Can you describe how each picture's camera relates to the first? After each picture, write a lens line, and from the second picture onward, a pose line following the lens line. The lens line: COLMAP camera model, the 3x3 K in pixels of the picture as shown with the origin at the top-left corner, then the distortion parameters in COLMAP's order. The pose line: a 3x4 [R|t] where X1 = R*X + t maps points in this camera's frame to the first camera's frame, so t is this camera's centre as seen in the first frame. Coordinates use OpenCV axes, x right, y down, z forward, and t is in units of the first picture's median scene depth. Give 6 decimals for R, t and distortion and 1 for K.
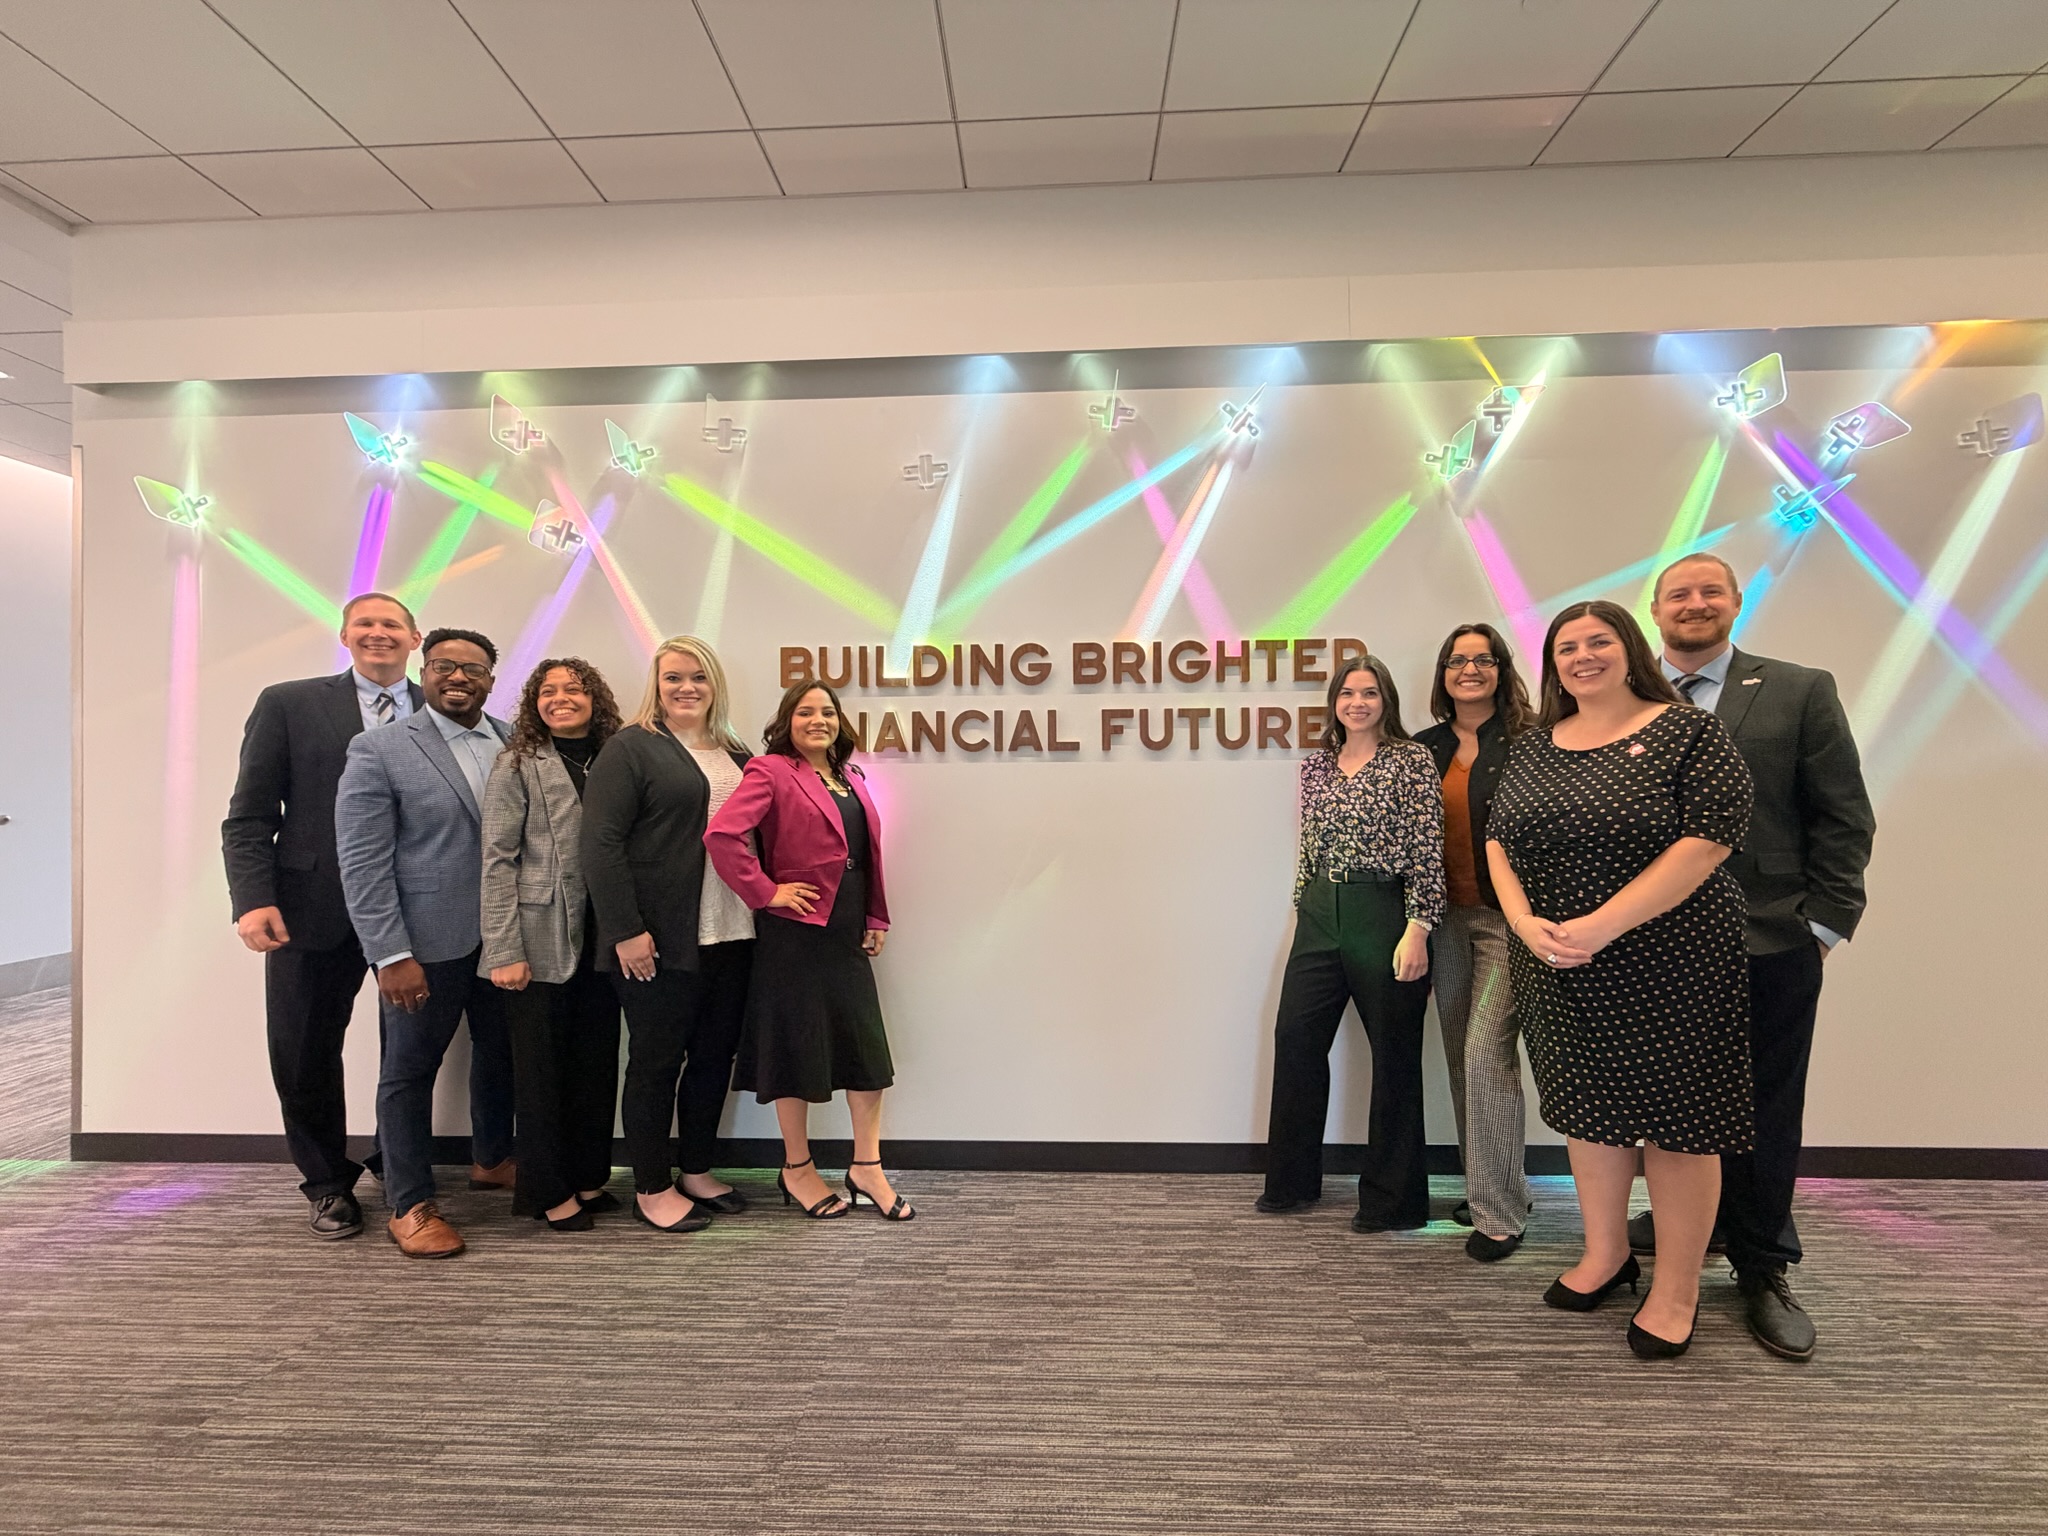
lens RADIAL K [[831.8, 0, 1021.9], [0, 831.8, 774.0], [0, 0, 1]] dist [0.001796, 0.000327]
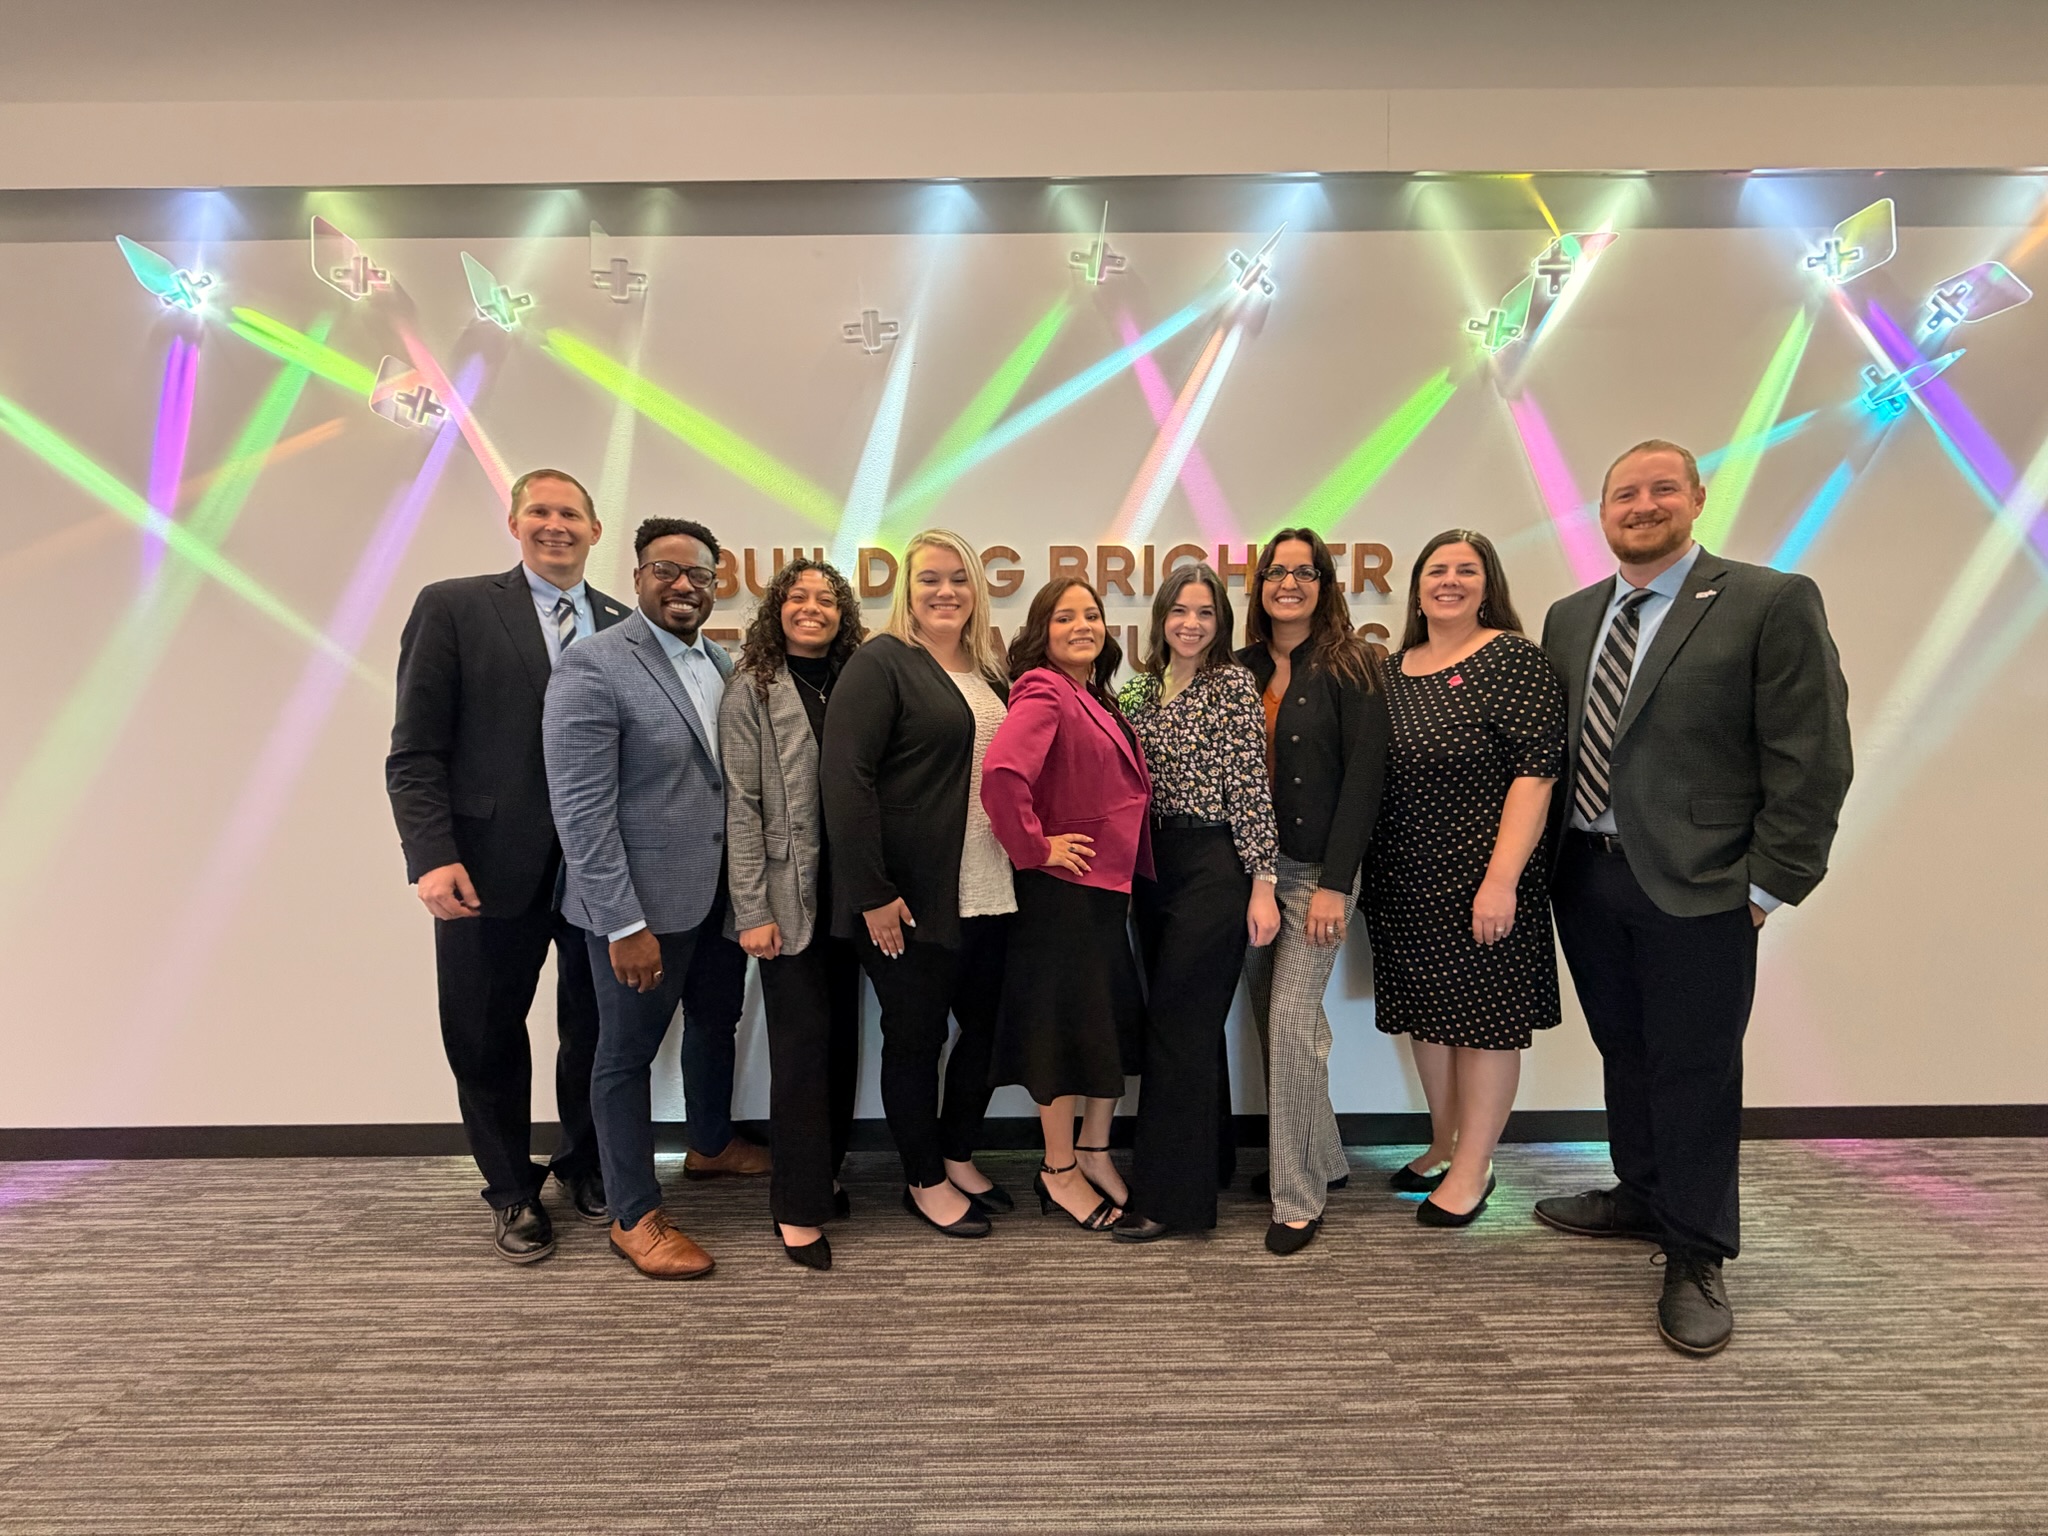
lens RADIAL K [[831.8, 0, 1020.3], [0, 831.8, 768.8], [0, 0, 1]] dist [0.001796, 0.000327]
pose [[0.999122, -0.003182, 0.041779, -0.004836], [0.000230, 0.997515, 0.070459, 0.009152], [-0.041900, -0.070387, 0.996639, 0.168617]]
